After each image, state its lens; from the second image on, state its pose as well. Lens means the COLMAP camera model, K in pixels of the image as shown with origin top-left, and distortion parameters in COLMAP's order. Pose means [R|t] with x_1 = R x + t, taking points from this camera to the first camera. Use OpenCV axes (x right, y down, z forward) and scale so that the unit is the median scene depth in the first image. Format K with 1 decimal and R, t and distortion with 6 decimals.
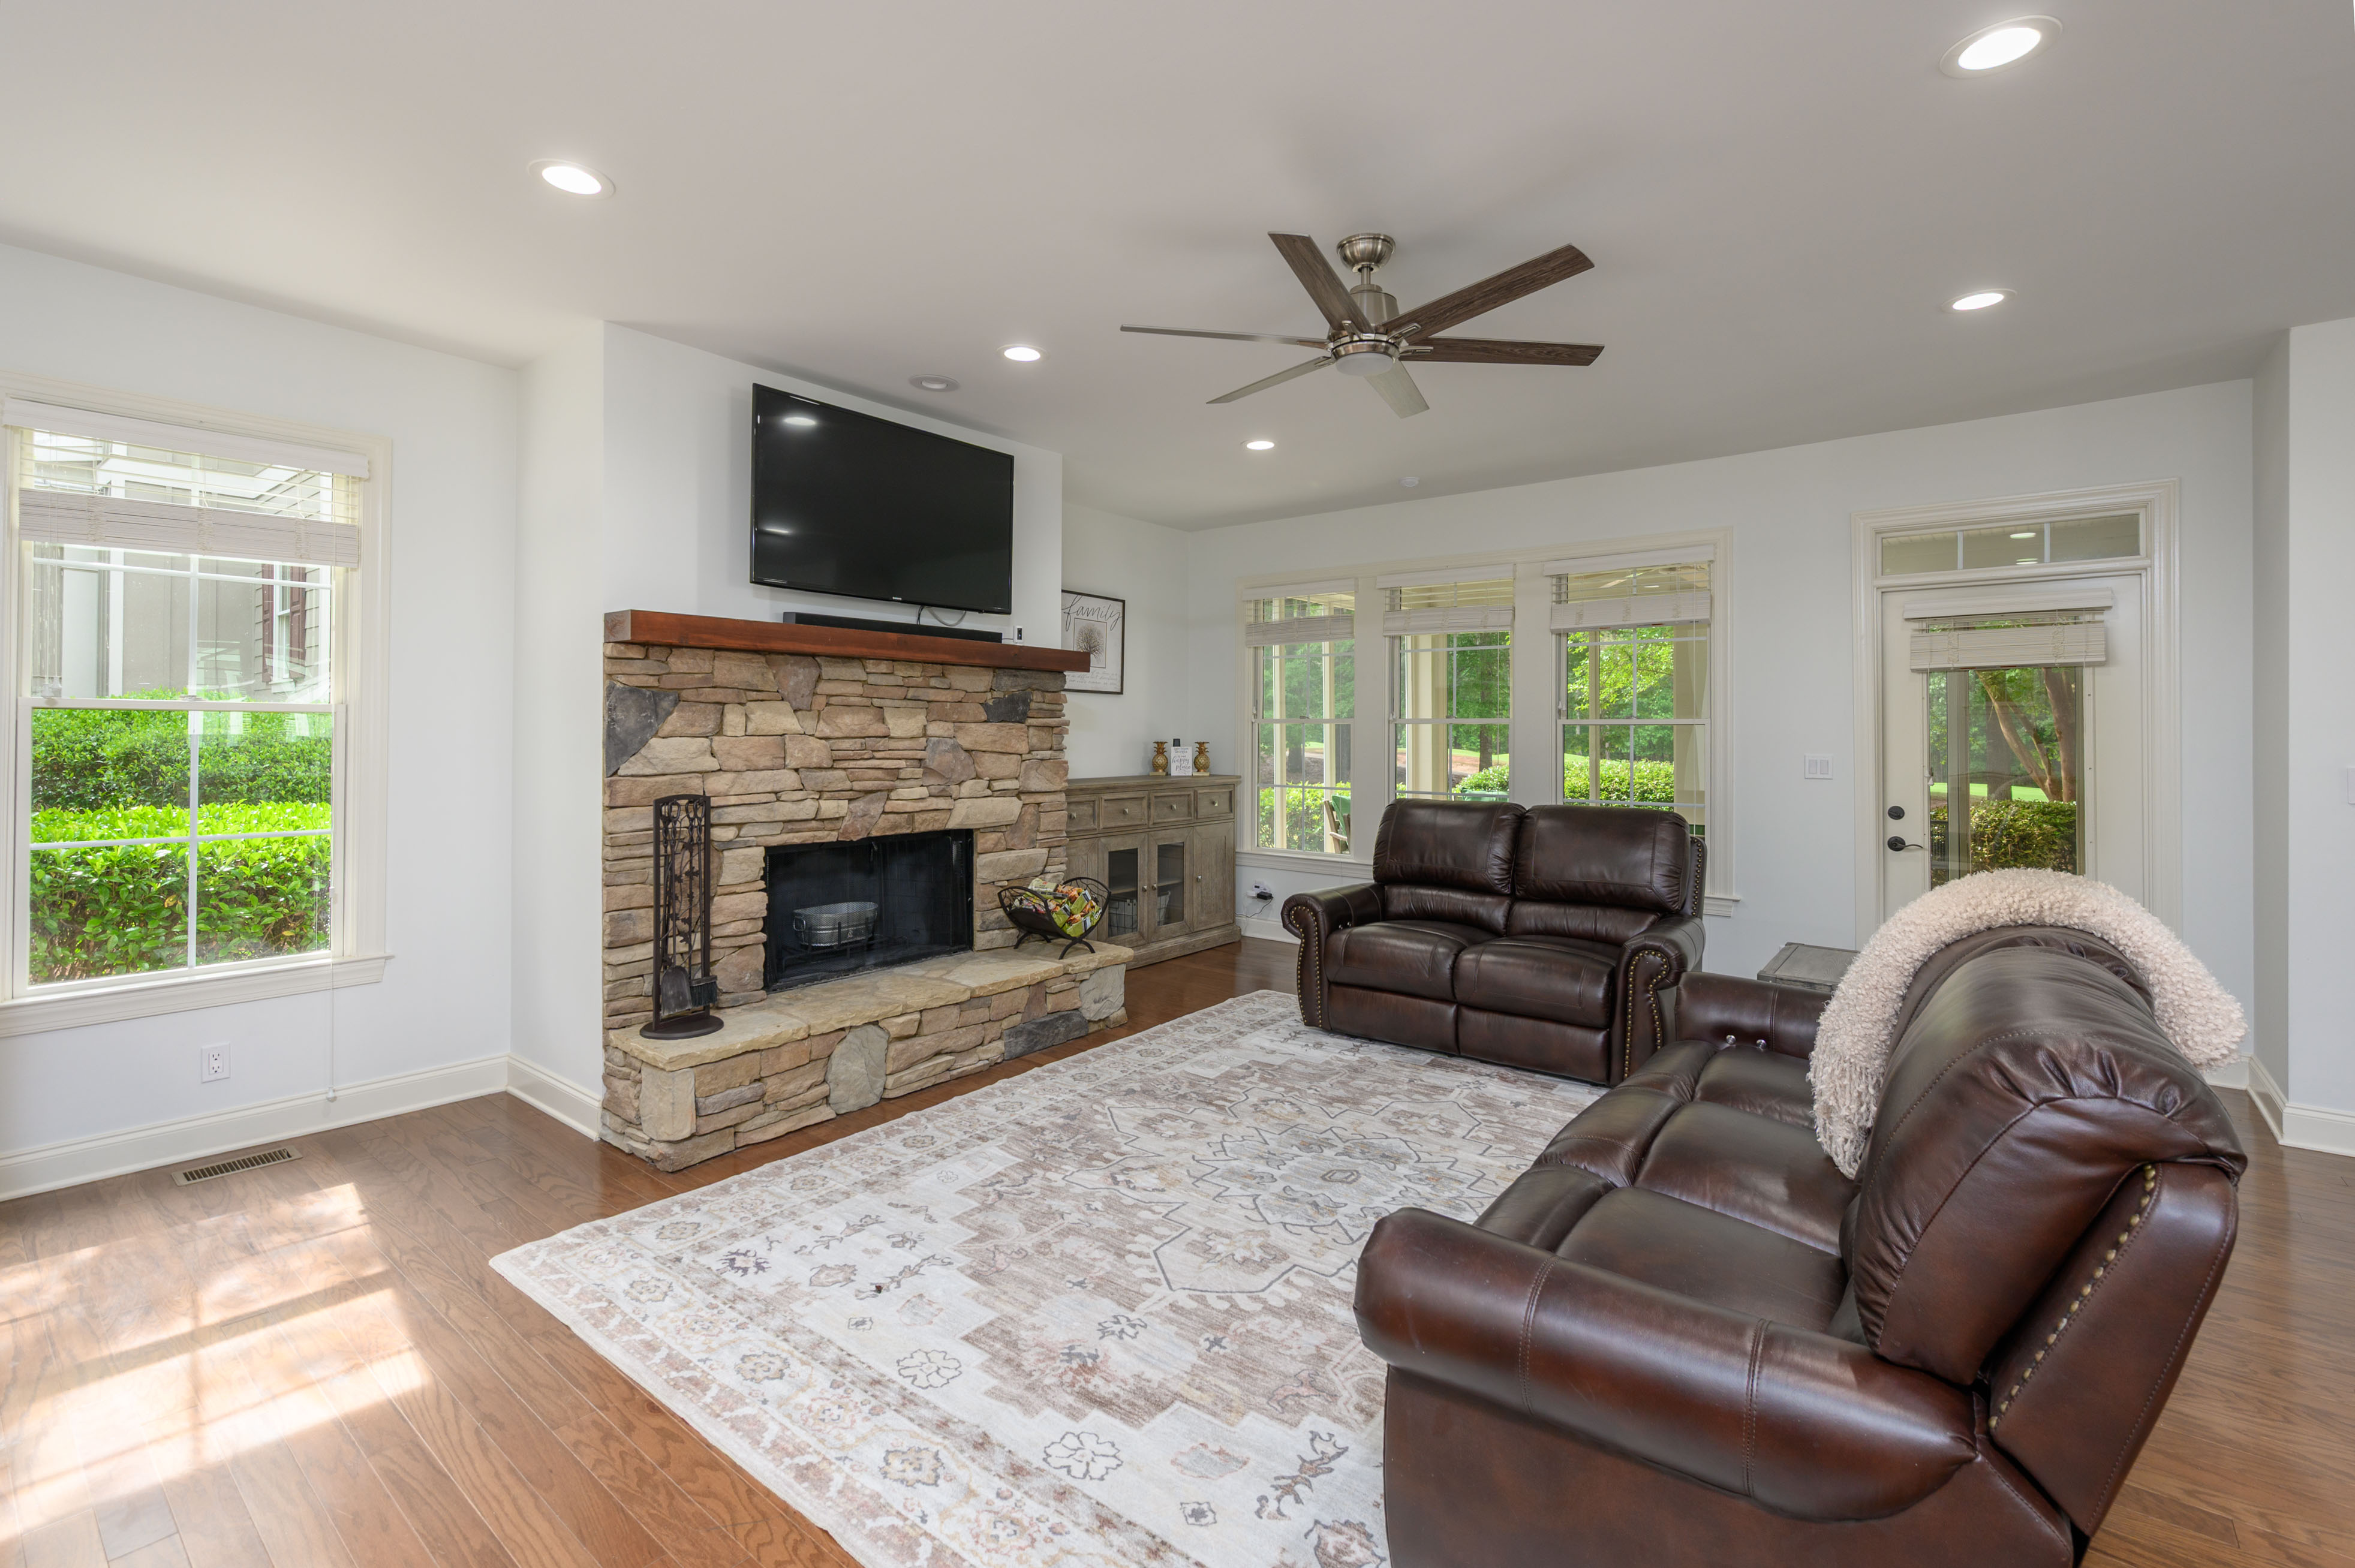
lens RADIAL K [[1051.5, 0, 1182.6], [0, 1051.5, 728.2], [0, 0, 1]] dist [-0.001934, -0.000106]
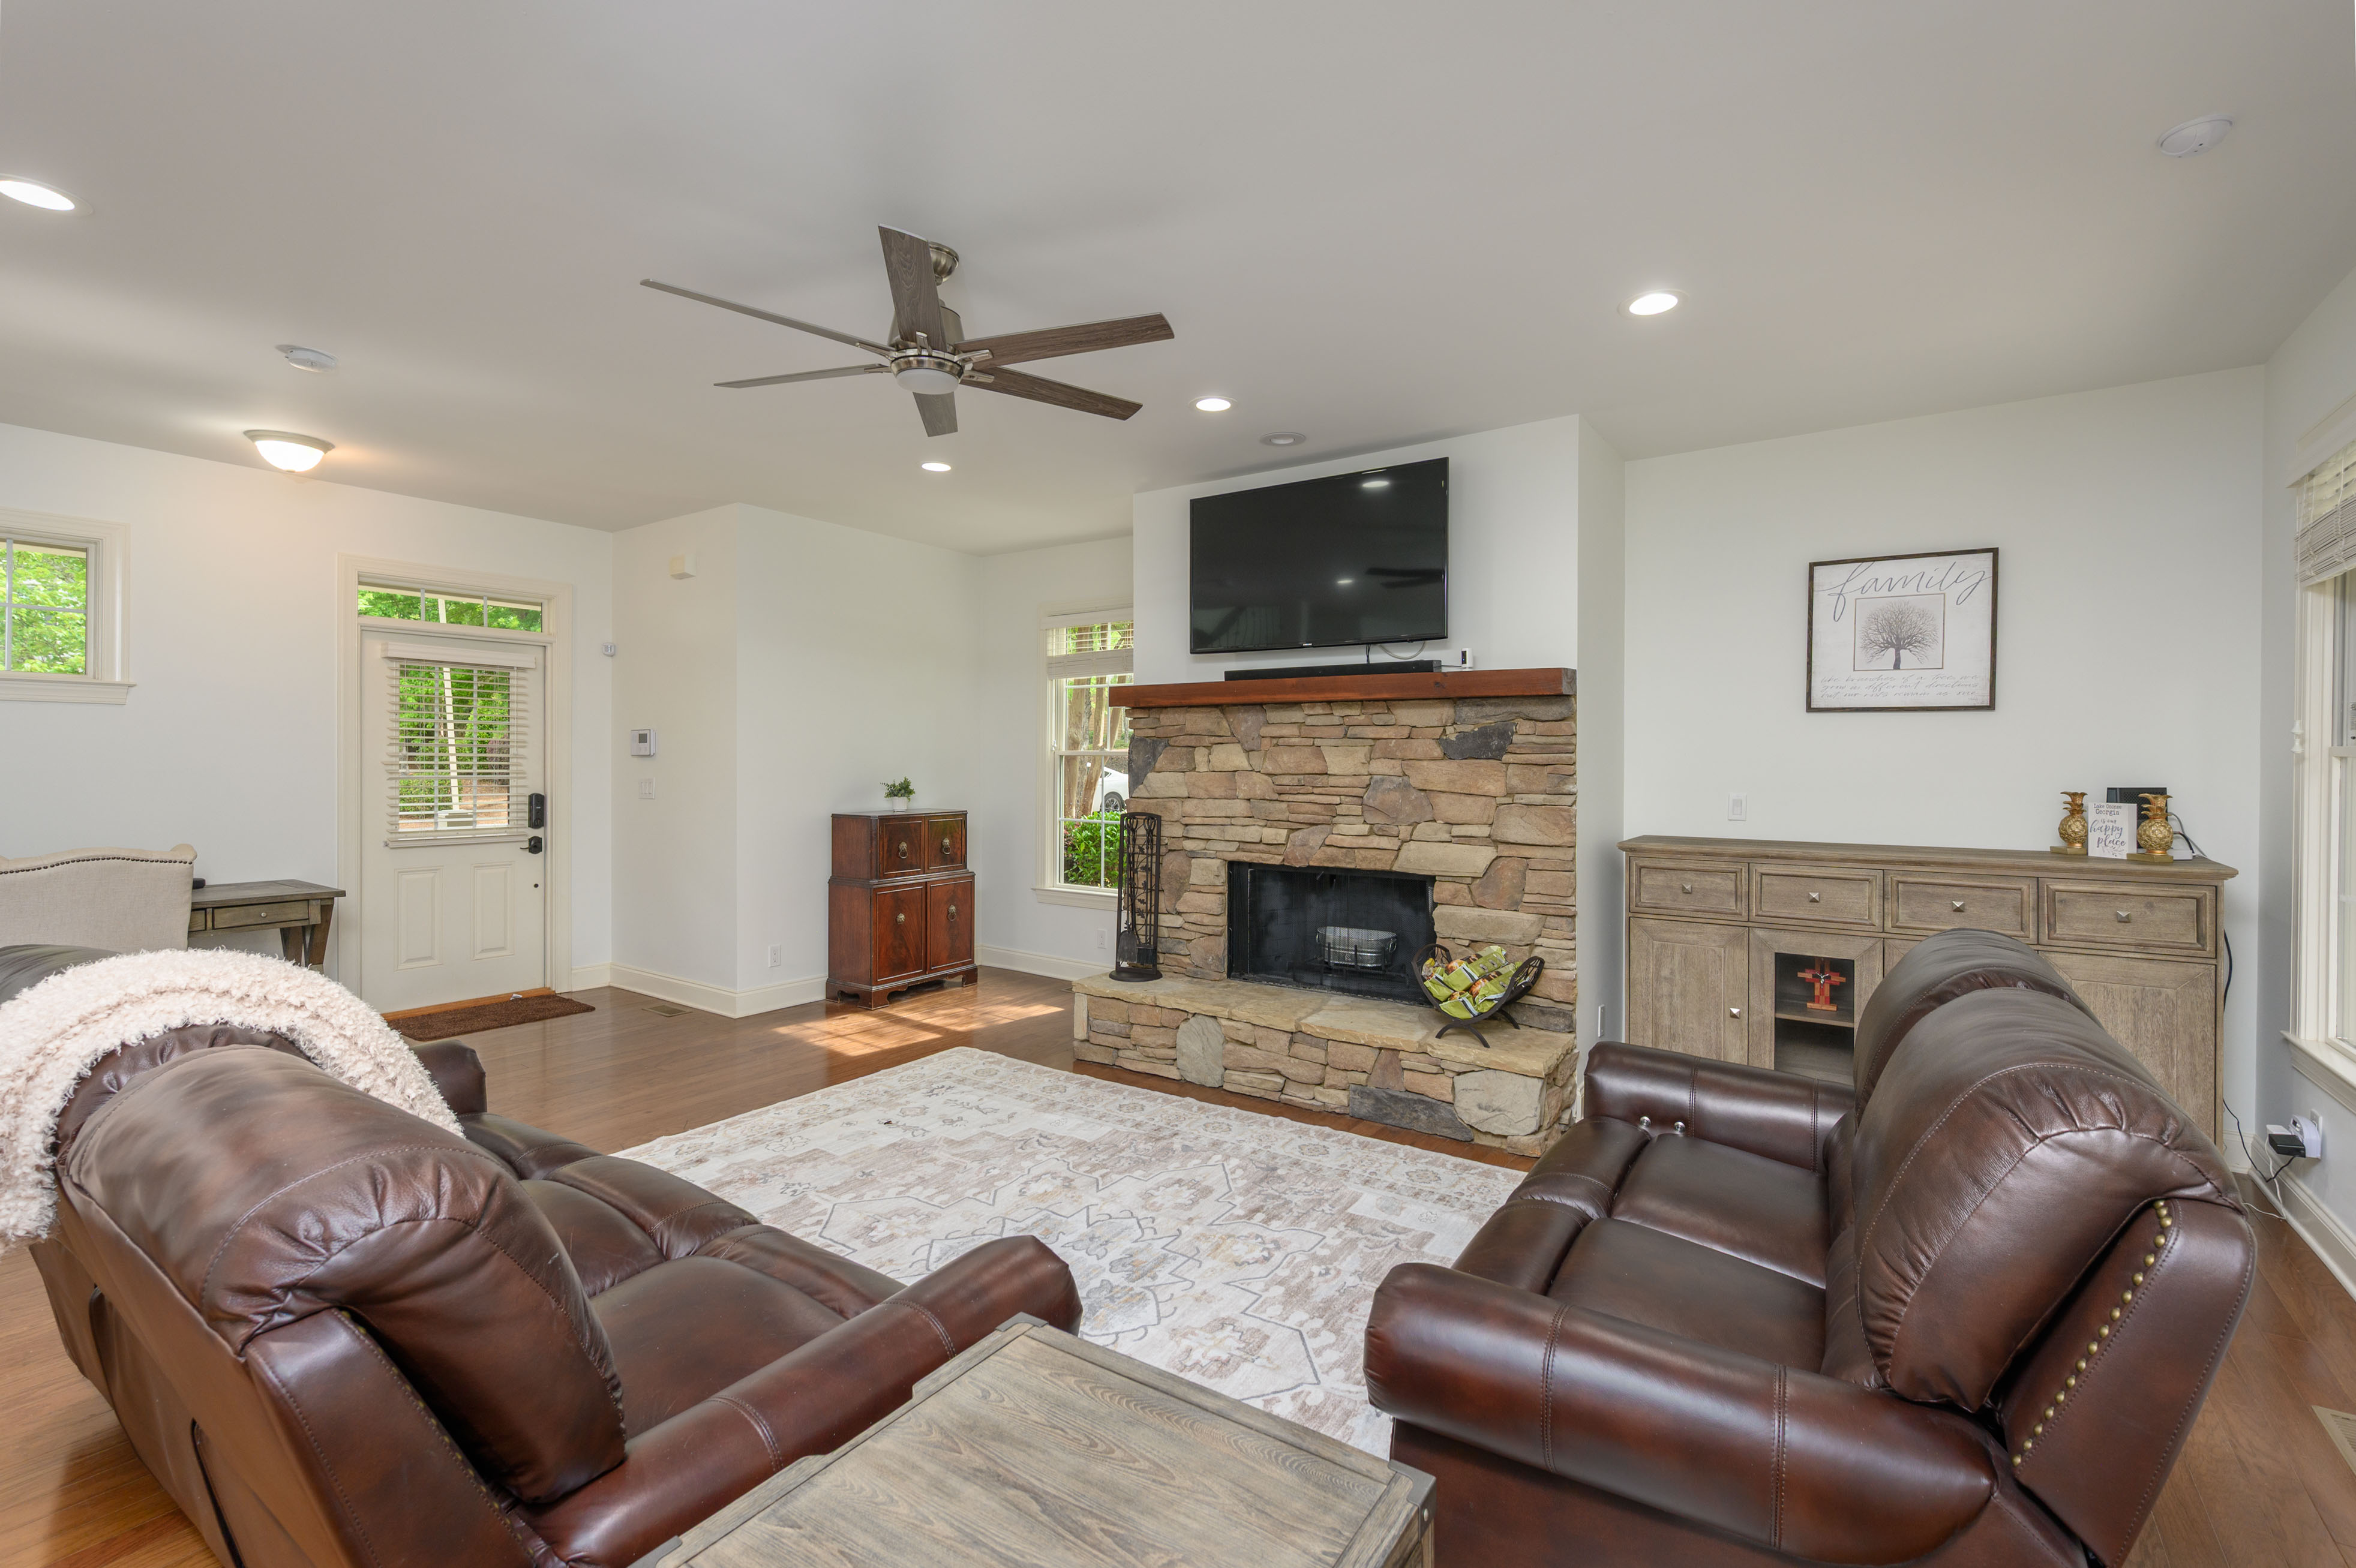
lens RADIAL K [[1035.0, 0, 1183.1], [0, 1035.0, 764.7], [0, 0, 1]] dist [-0.002533, -0.000029]
pose [[0.064335, 0.001673, -0.997927, 0.825557], [-0.001445, 0.999998, 0.001583, -0.002838], [0.997927, 0.001340, 0.064338, 0.862977]]
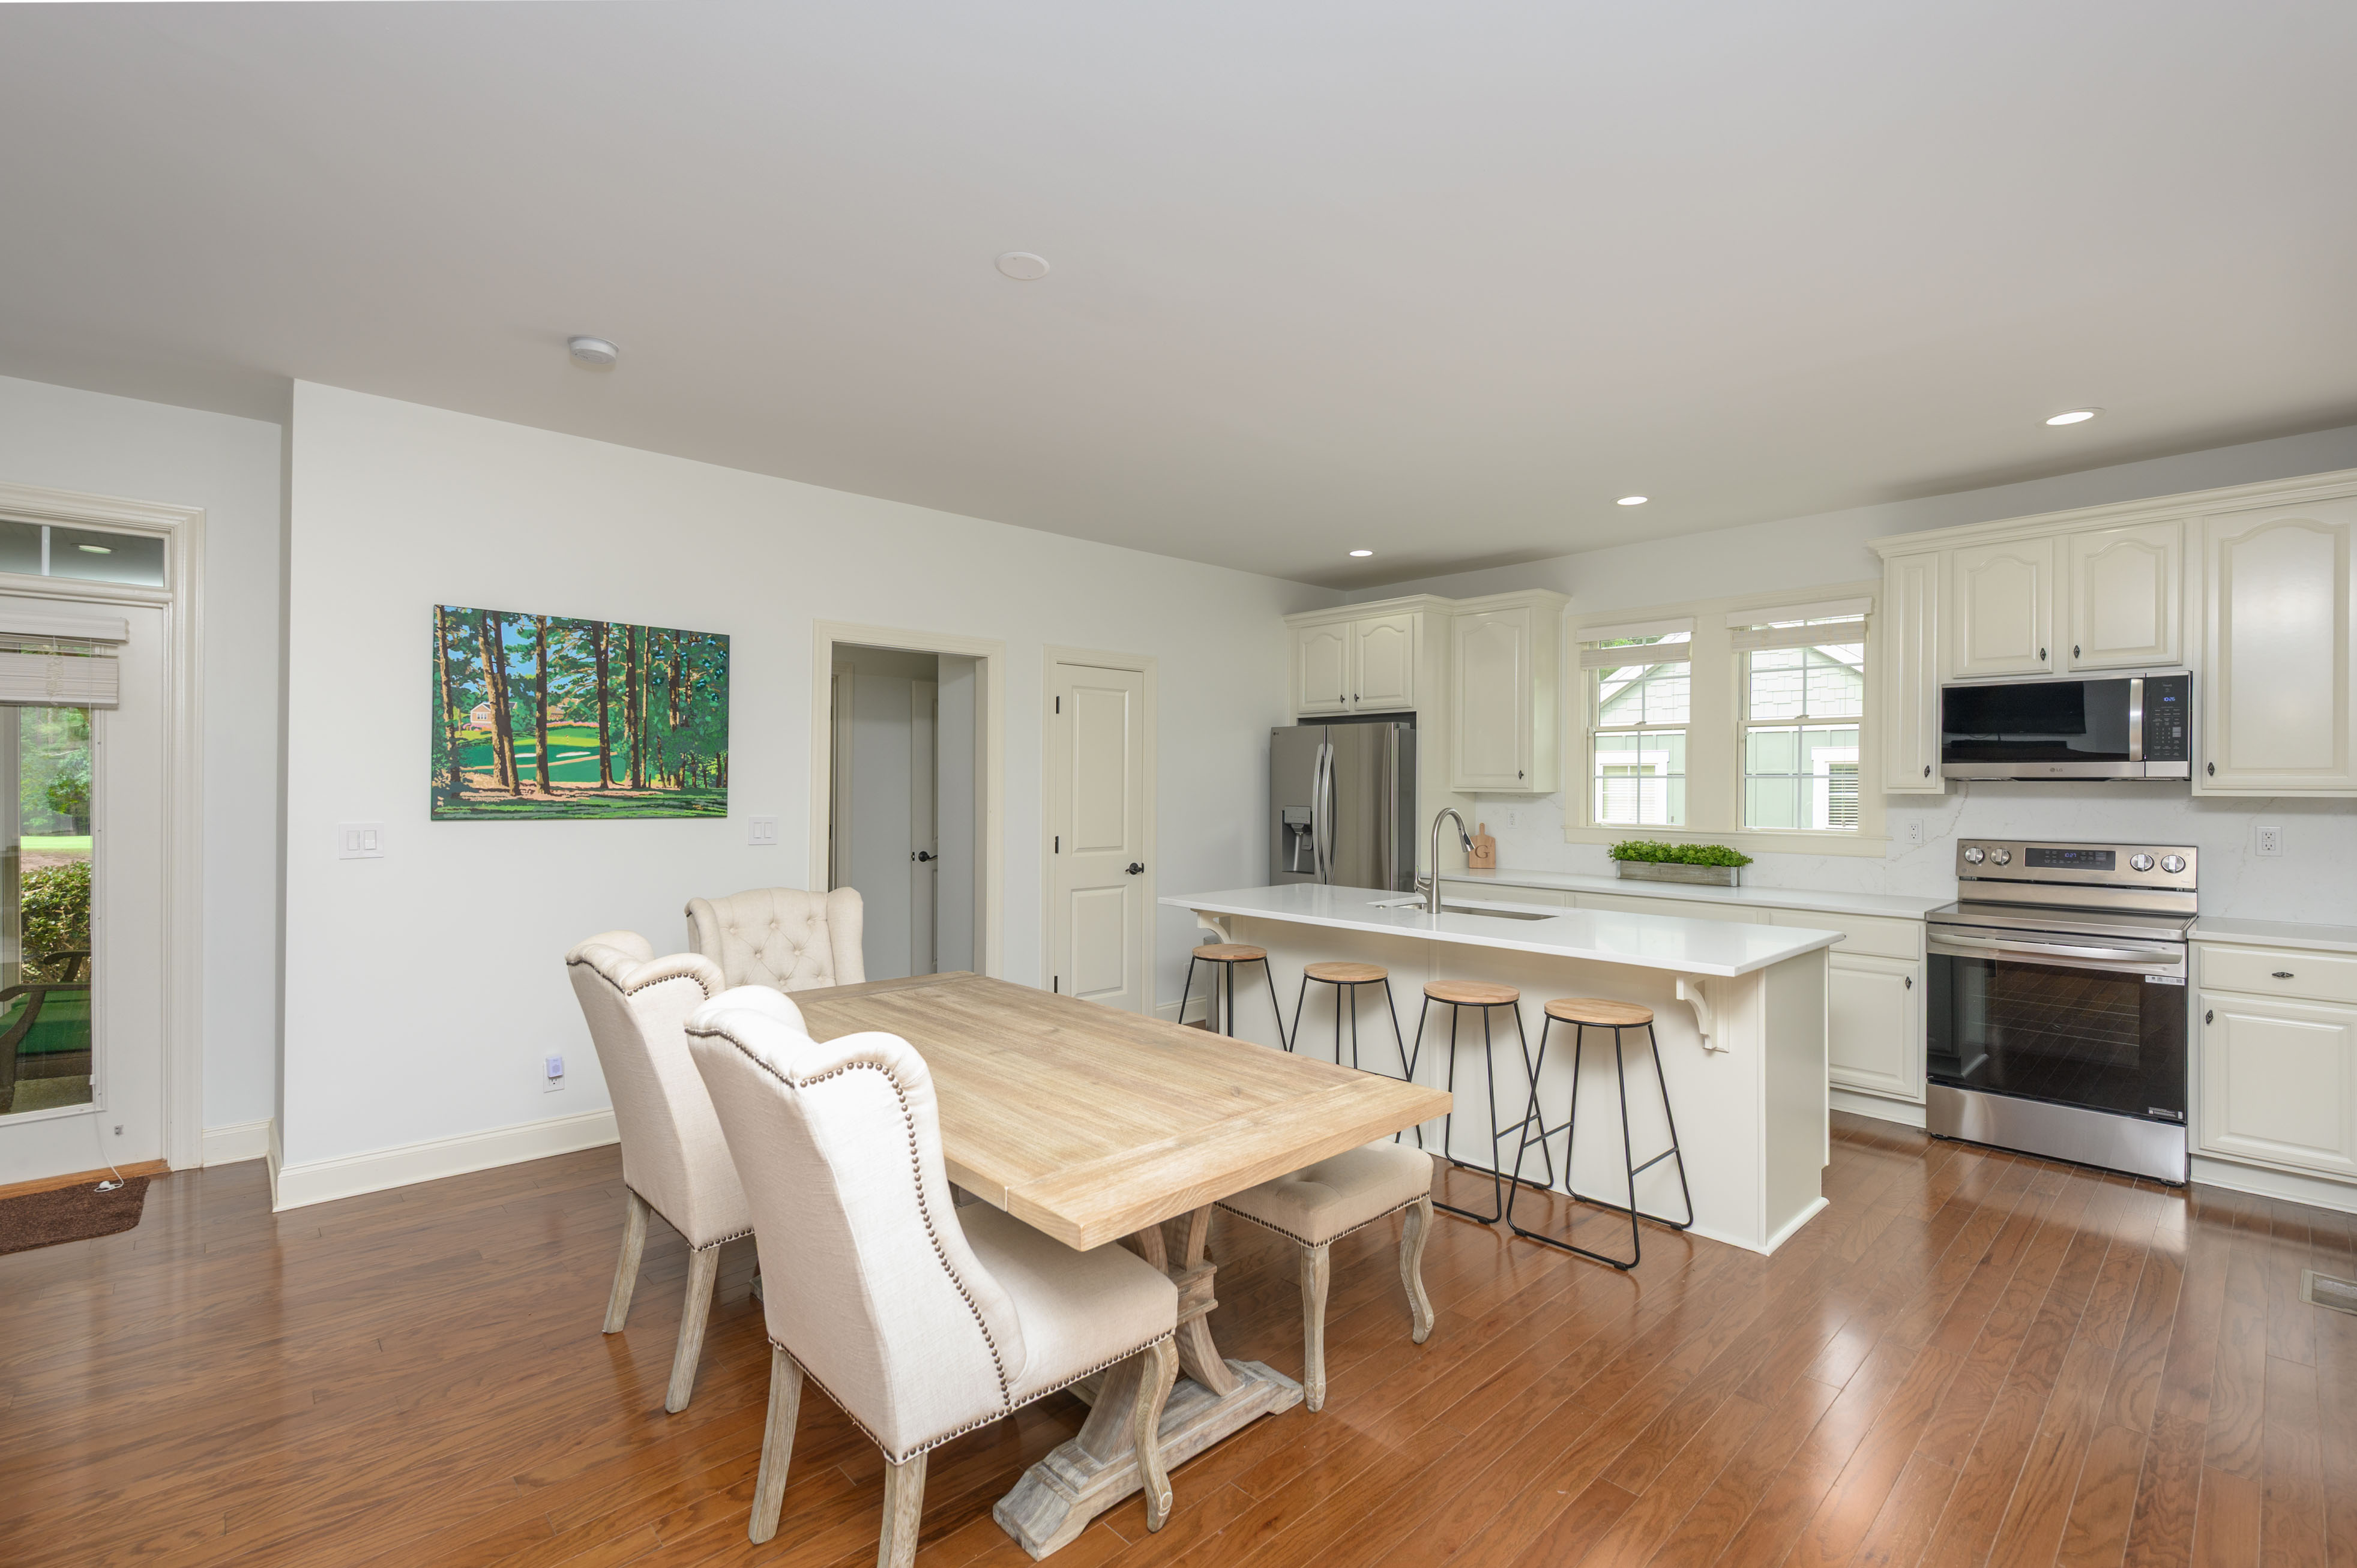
lens RADIAL K [[1048.1, 0, 1178.5], [0, 1048.1, 784.0], [0, 0, 1]] dist [-0.002563, -0.000199]
pose [[0.147199, 0.000430, 0.989107, 0.182092], [-0.010298, 0.999946, 0.001098, -0.009382], [-0.989053, -0.010347, 0.147196, 0.027354]]
